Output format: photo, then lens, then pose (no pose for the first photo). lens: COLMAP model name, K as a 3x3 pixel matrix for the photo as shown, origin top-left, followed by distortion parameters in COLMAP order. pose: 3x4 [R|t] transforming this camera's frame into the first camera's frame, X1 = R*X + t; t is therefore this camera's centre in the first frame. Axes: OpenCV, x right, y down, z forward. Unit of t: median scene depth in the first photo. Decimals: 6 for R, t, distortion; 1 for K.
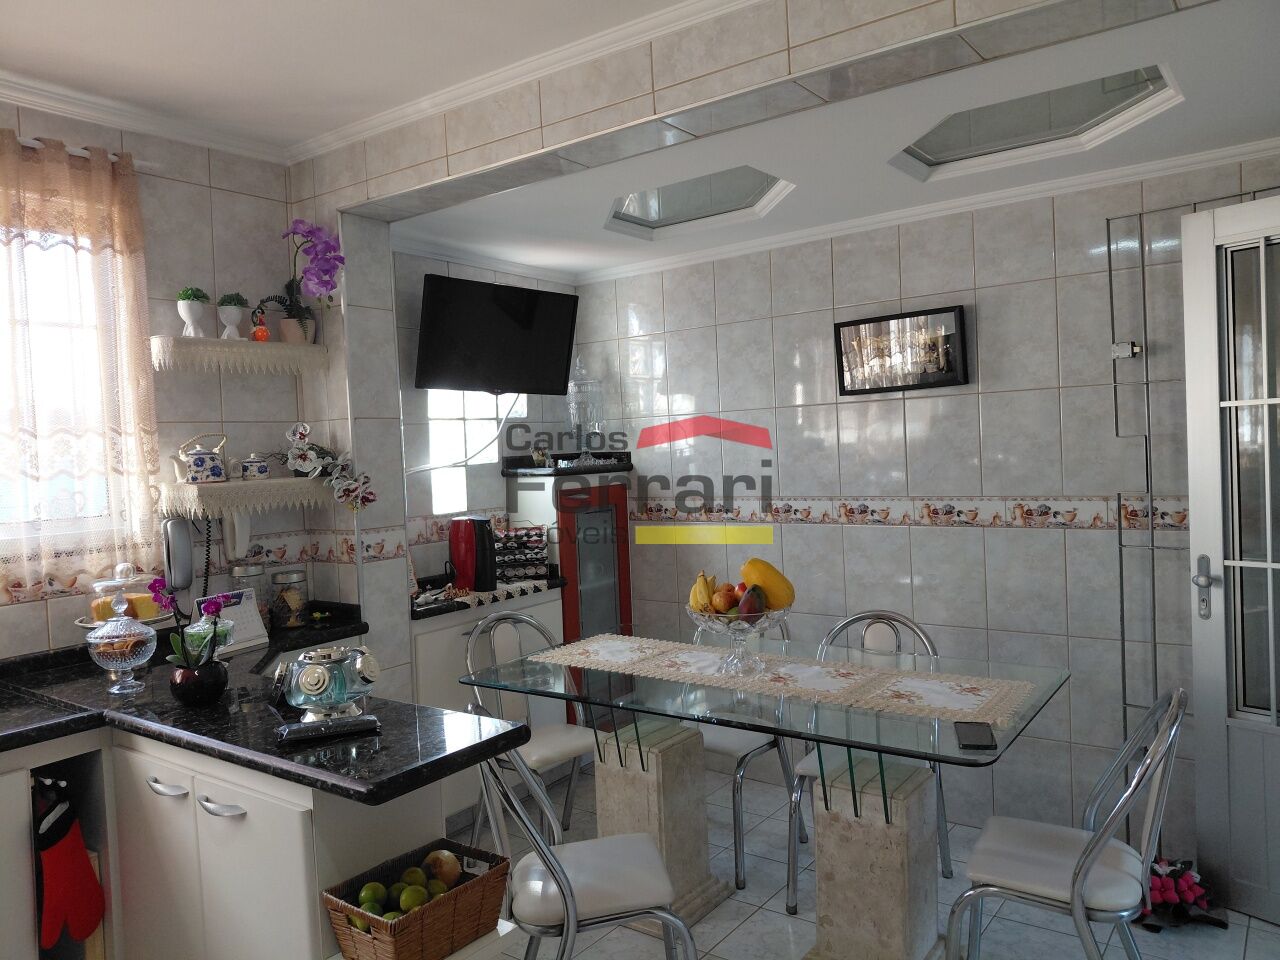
lens RADIAL K [[942.5, 0, 643.1], [0, 942.5, 474.9], [0, 0, 1]] dist [0.079273, -0.132859]
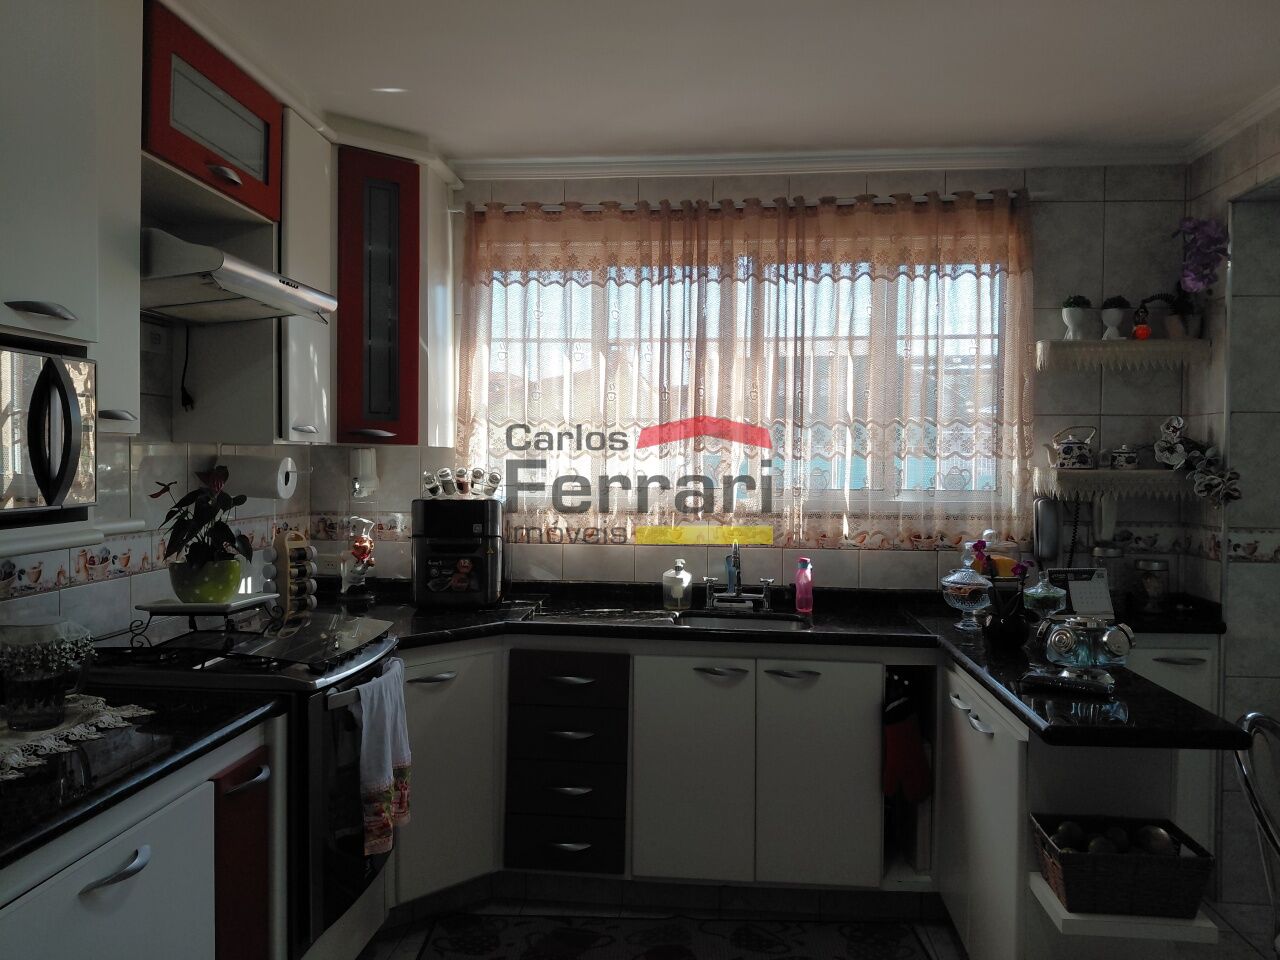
lens RADIAL K [[942.5, 0, 643.1], [0, 942.5, 474.9], [0, 0, 1]] dist [0.079273, -0.132859]
pose [[0.526475, 0.061186, -0.847986, 0.223484], [-0.055487, 0.997753, 0.037543, 0.001118], [0.848378, 0.027287, 0.528687, -0.024963]]
